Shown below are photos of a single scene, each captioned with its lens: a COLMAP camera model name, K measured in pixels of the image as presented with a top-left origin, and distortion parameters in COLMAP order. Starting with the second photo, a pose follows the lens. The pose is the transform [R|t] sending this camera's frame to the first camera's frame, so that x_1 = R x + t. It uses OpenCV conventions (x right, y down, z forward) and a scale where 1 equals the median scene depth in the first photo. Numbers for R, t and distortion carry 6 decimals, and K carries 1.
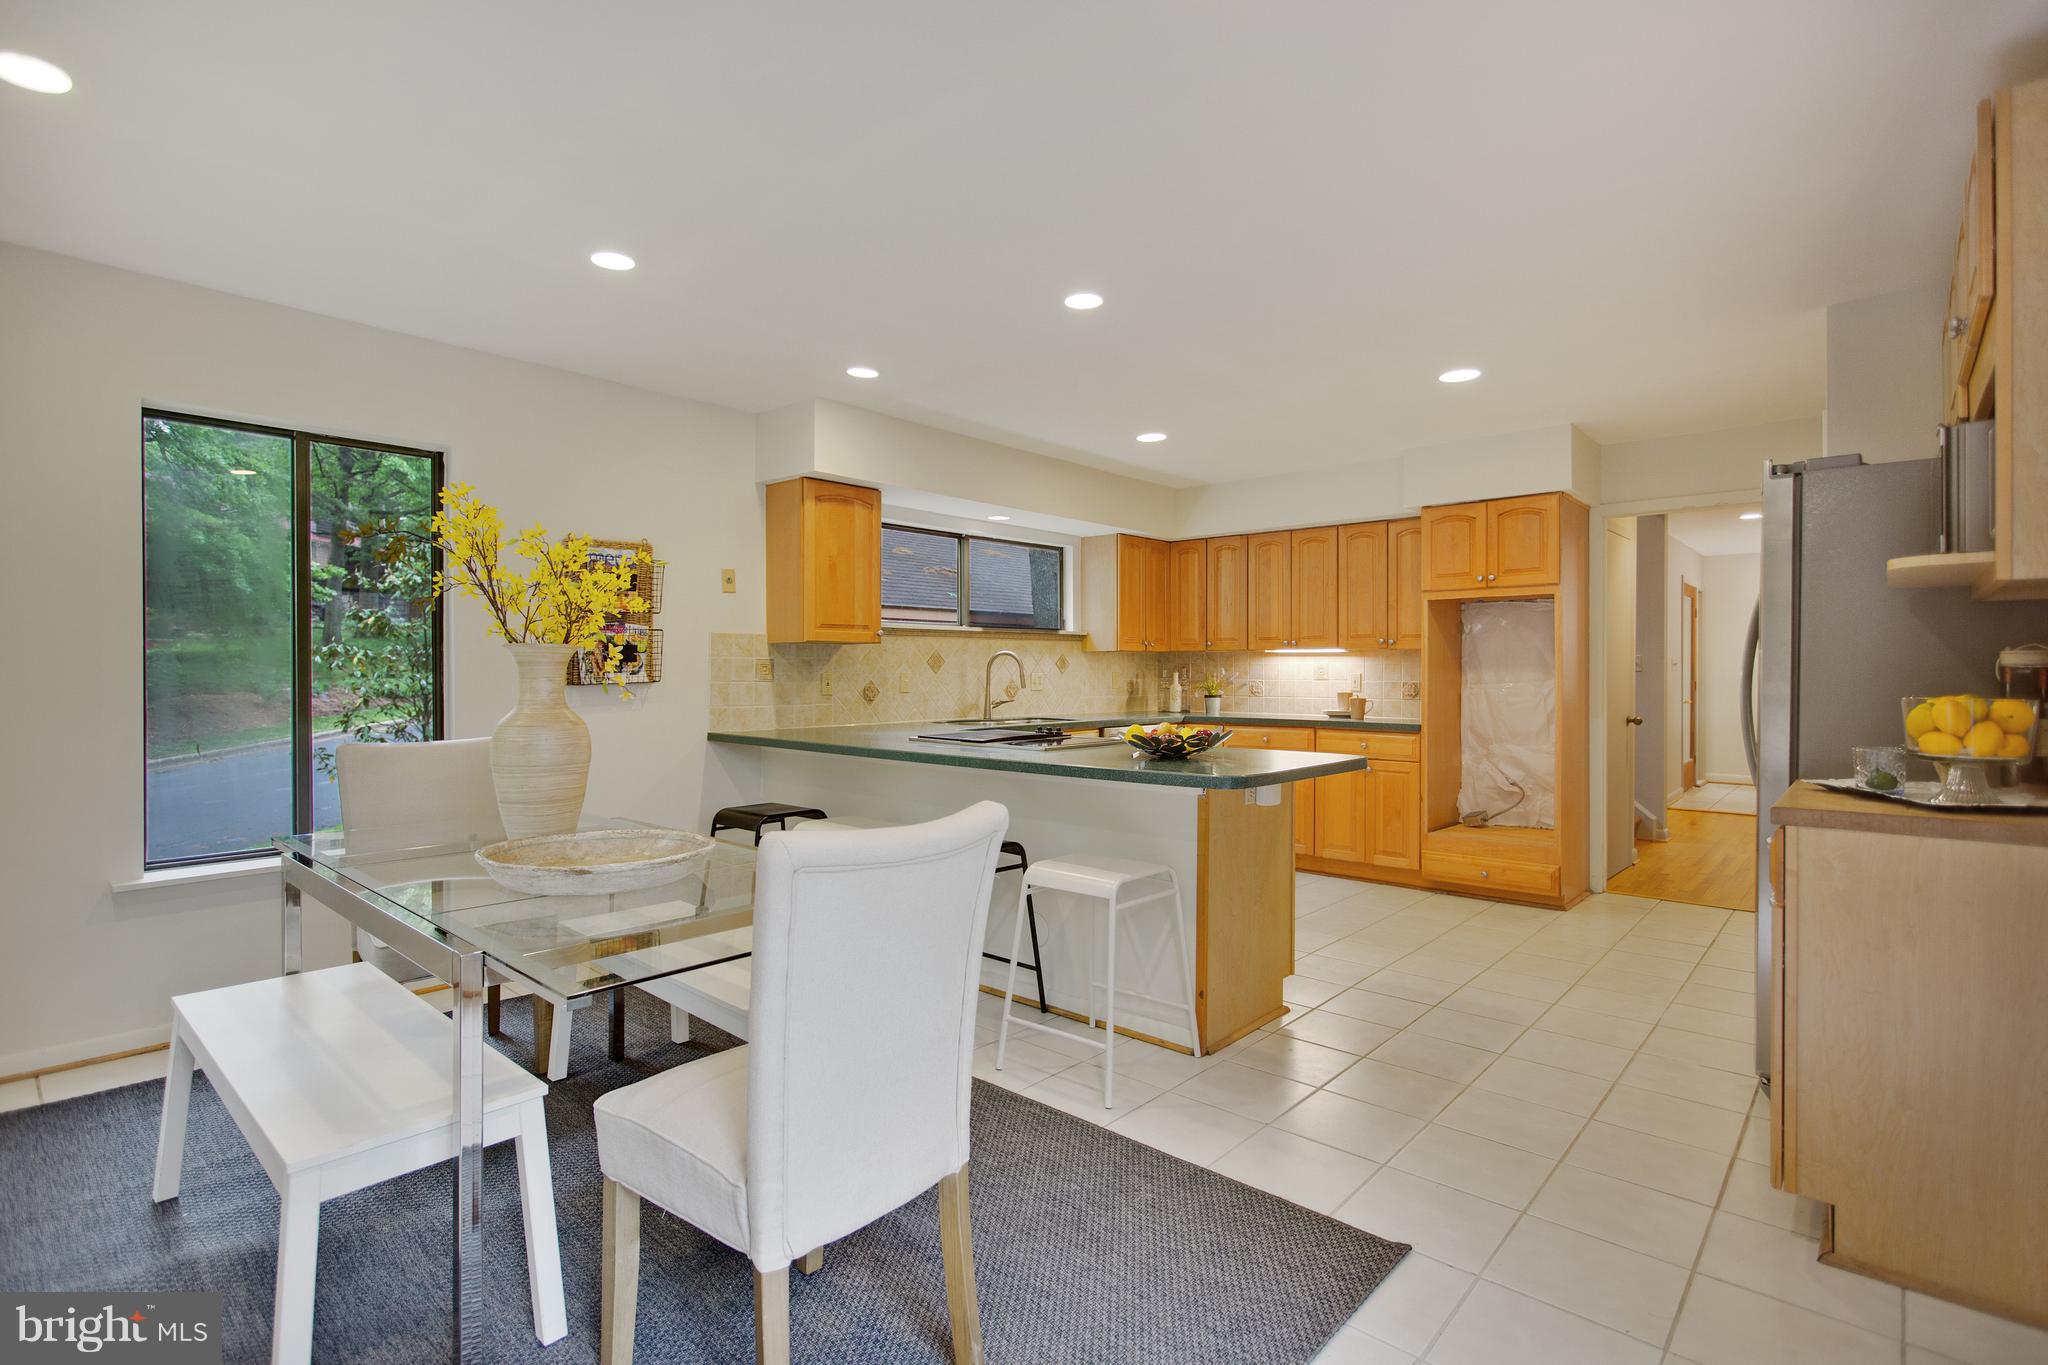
lens RADIAL K [[979.2, 0, 1024.0], [0, 979.2, 682.5], [0, 0, 1]] dist [0.001348, 0.000025]
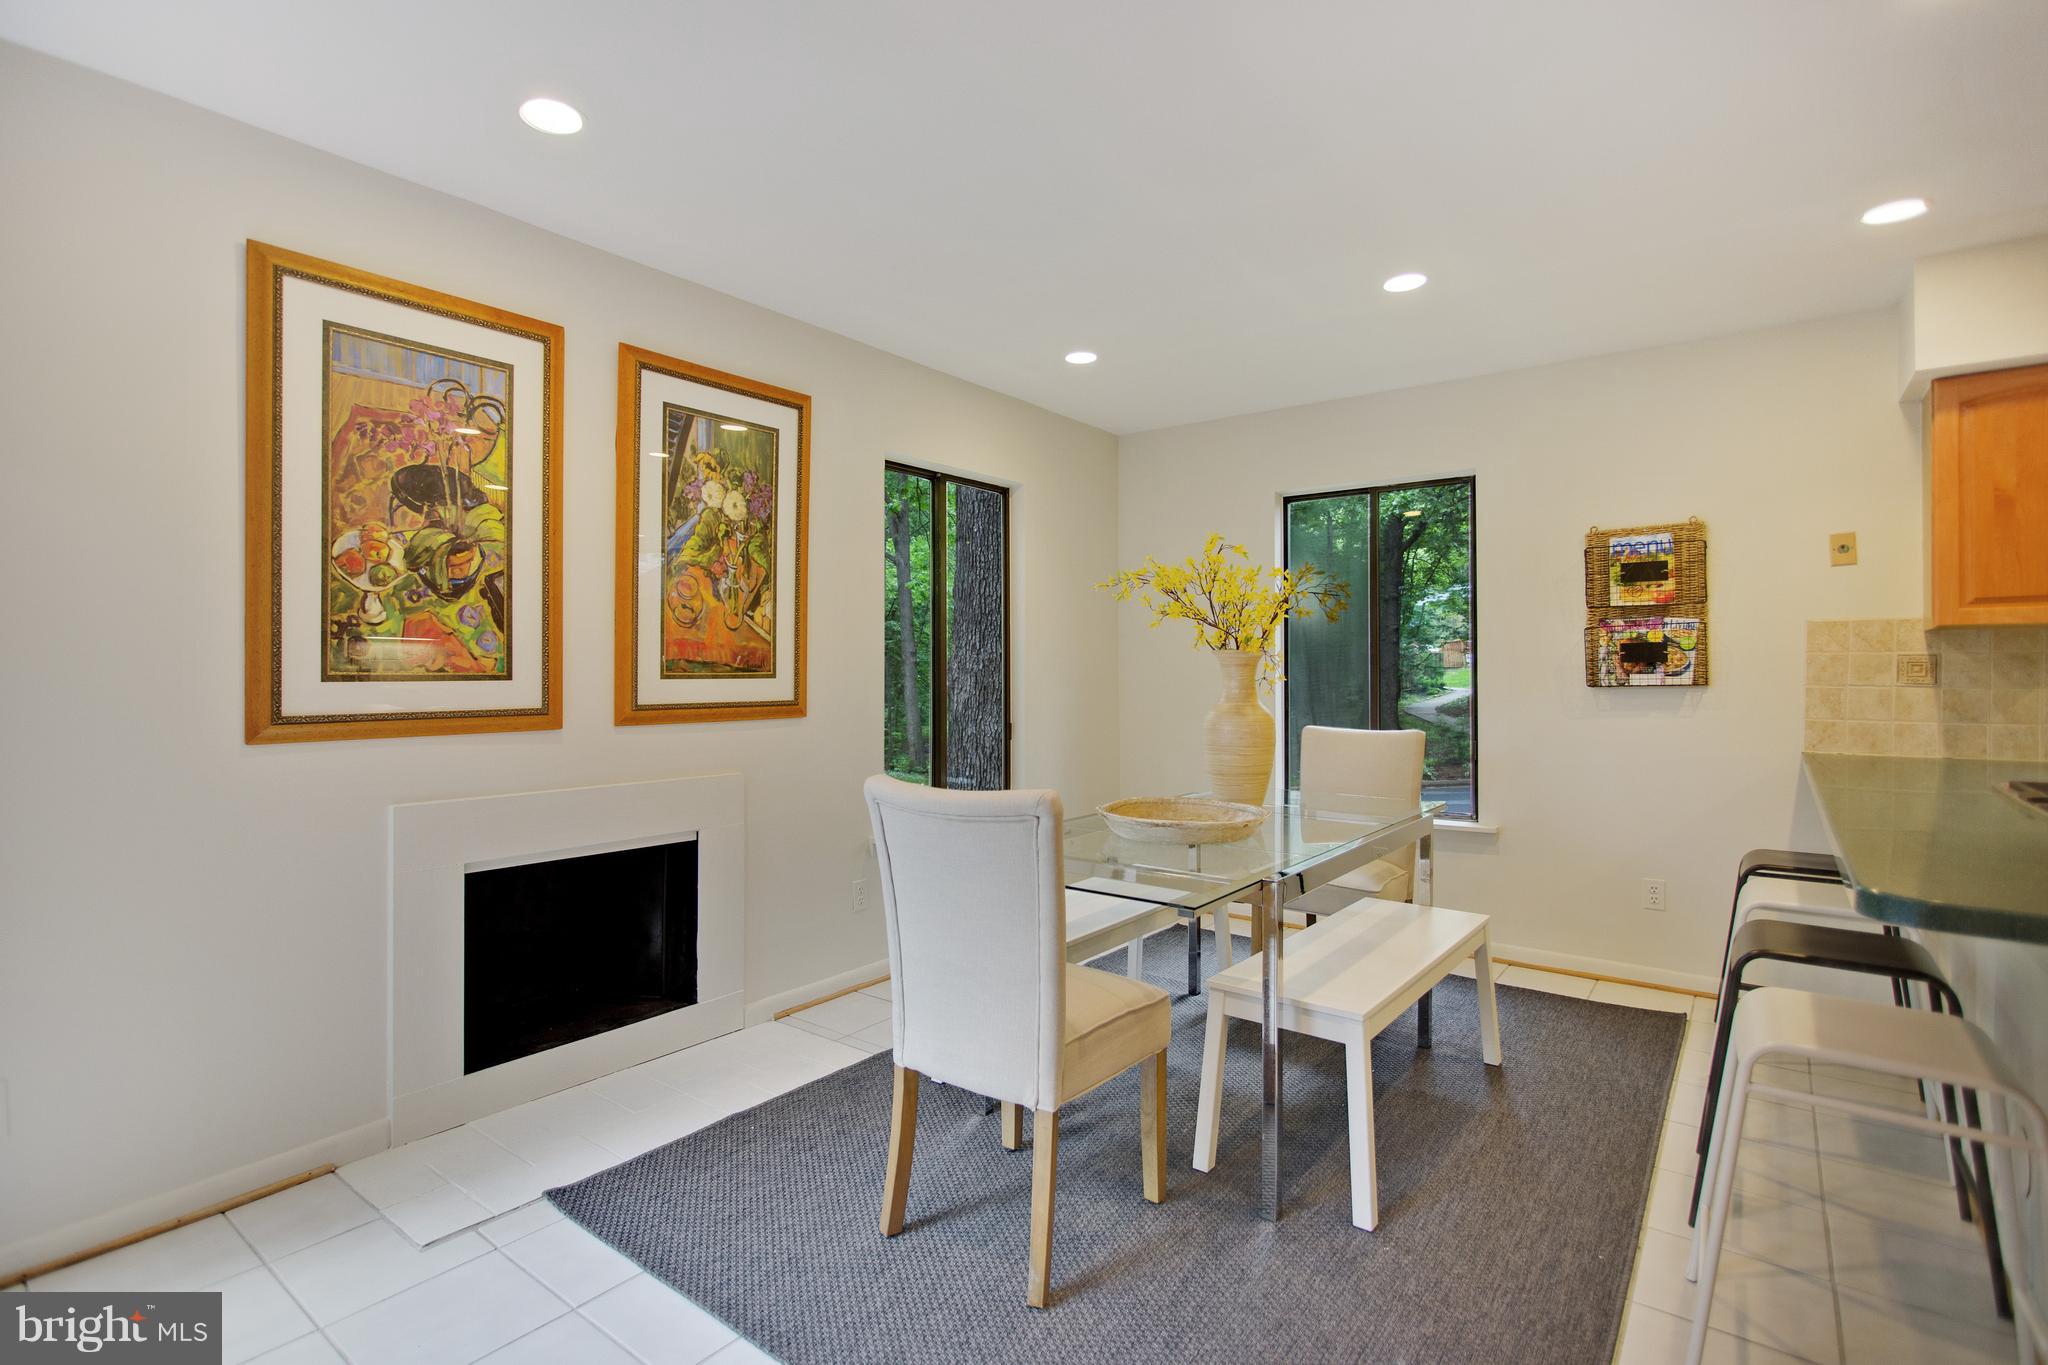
lens RADIAL K [[979.2, 0, 1024.0], [0, 979.2, 682.5], [0, 0, 1]] dist [0.001348, 0.000025]
pose [[0.084672, 0.009262, -0.996366, 0.372767], [-0.010254, 0.999912, 0.008424, -0.003246], [0.996356, 0.009504, 0.084760, 0.316952]]
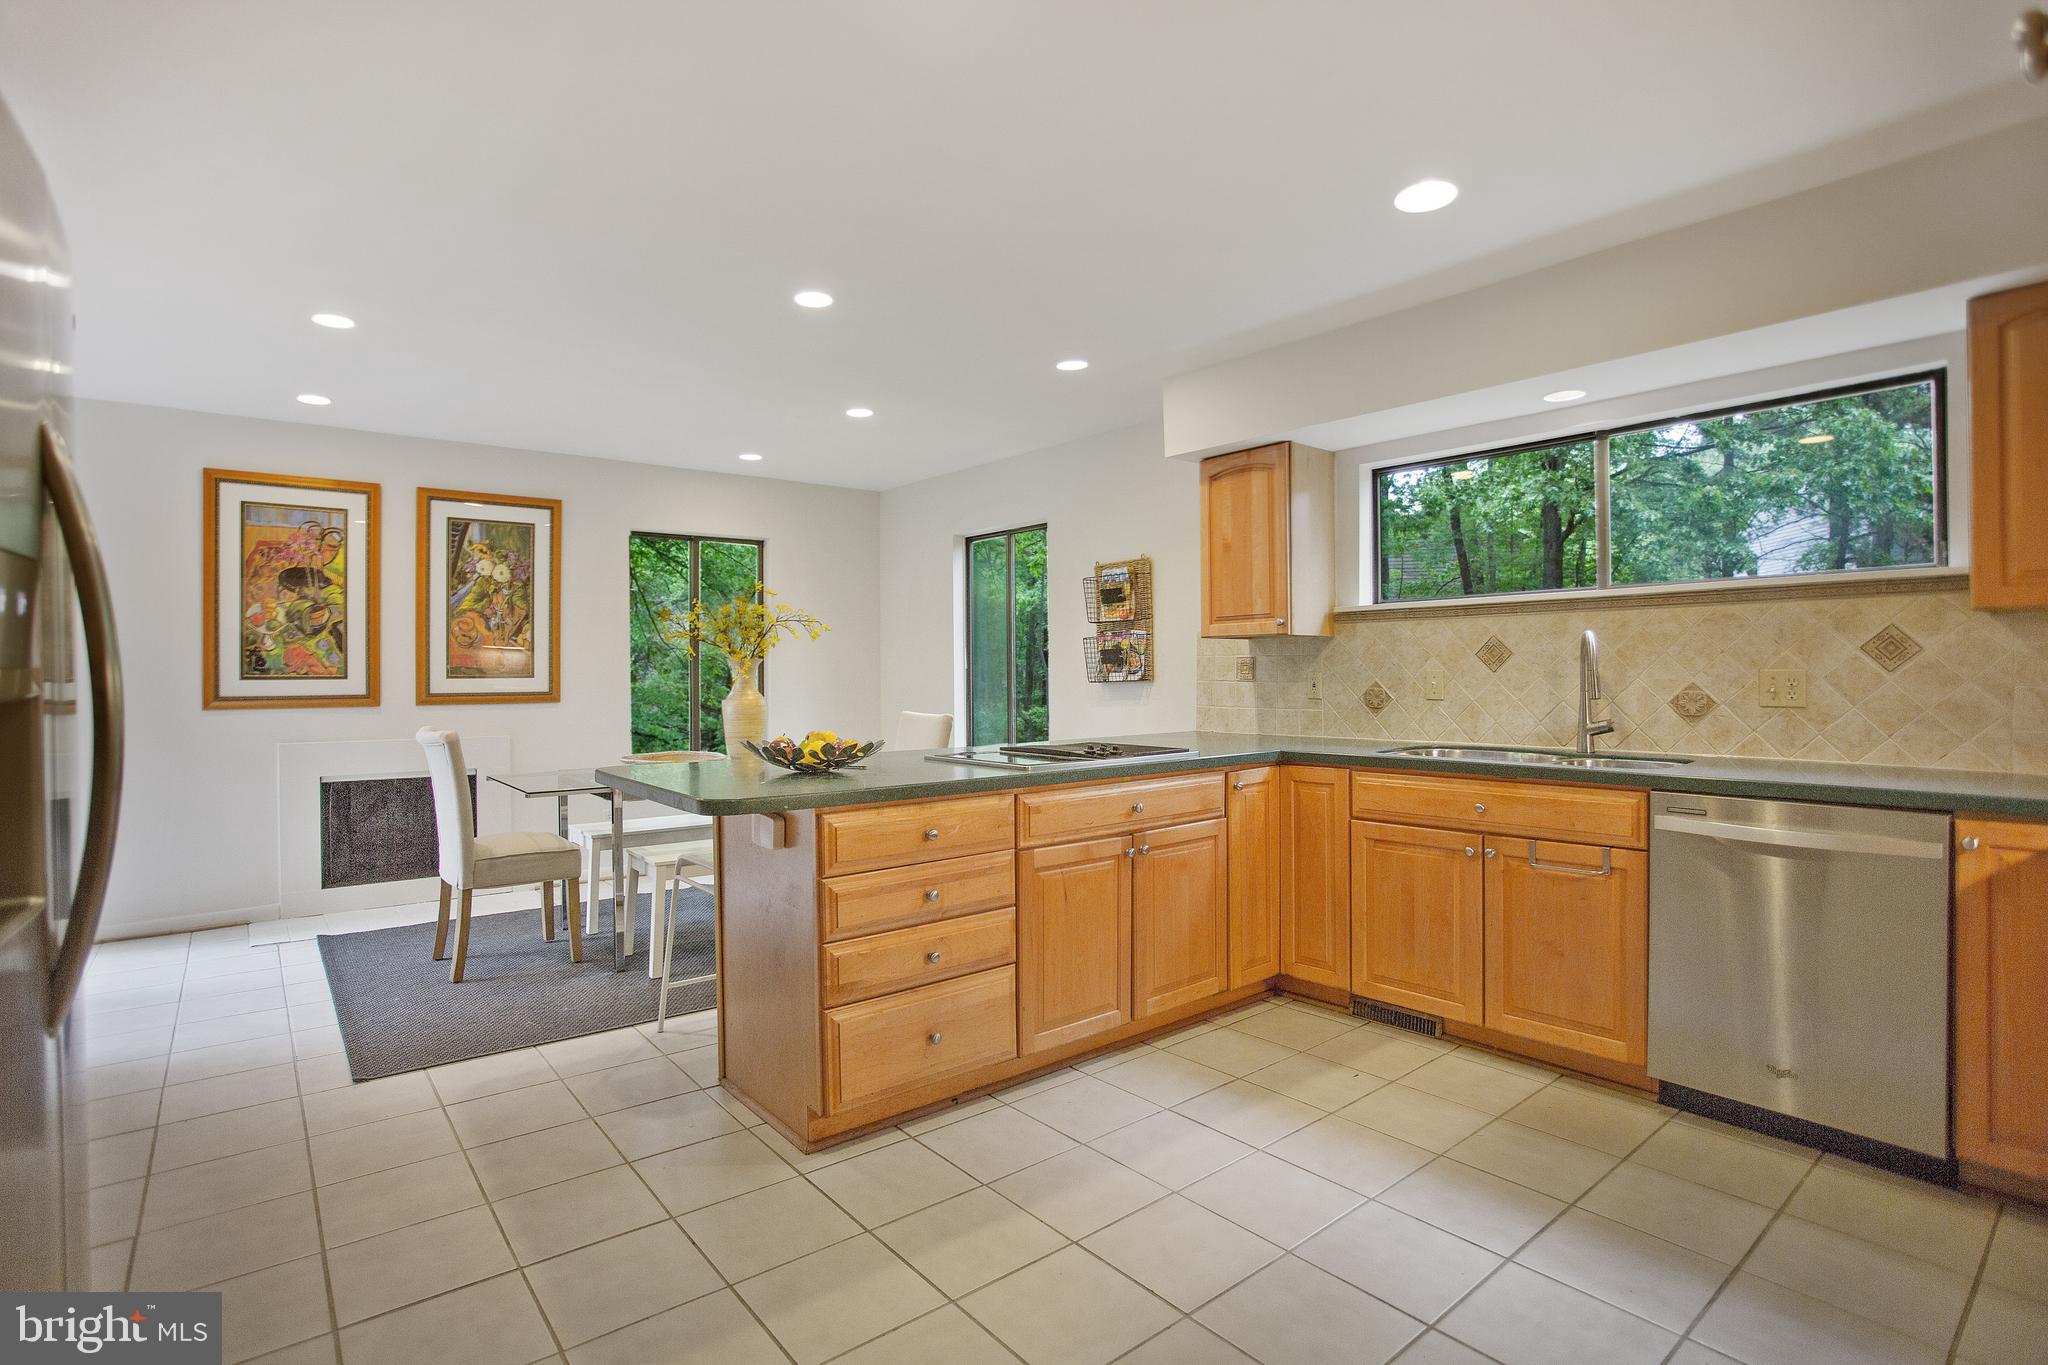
lens RADIAL K [[1067.3, 0, 1035.2], [0, 1067.3, 674.8], [0, 0, 1]] dist [-0.001284, 0.000063]
pose [[-0.186831, 0.002120, -0.982390, 0.764346], [-0.006015, 0.999976, 0.003302, -0.009478], [0.982374, 0.006526, -0.186814, 1.002162]]
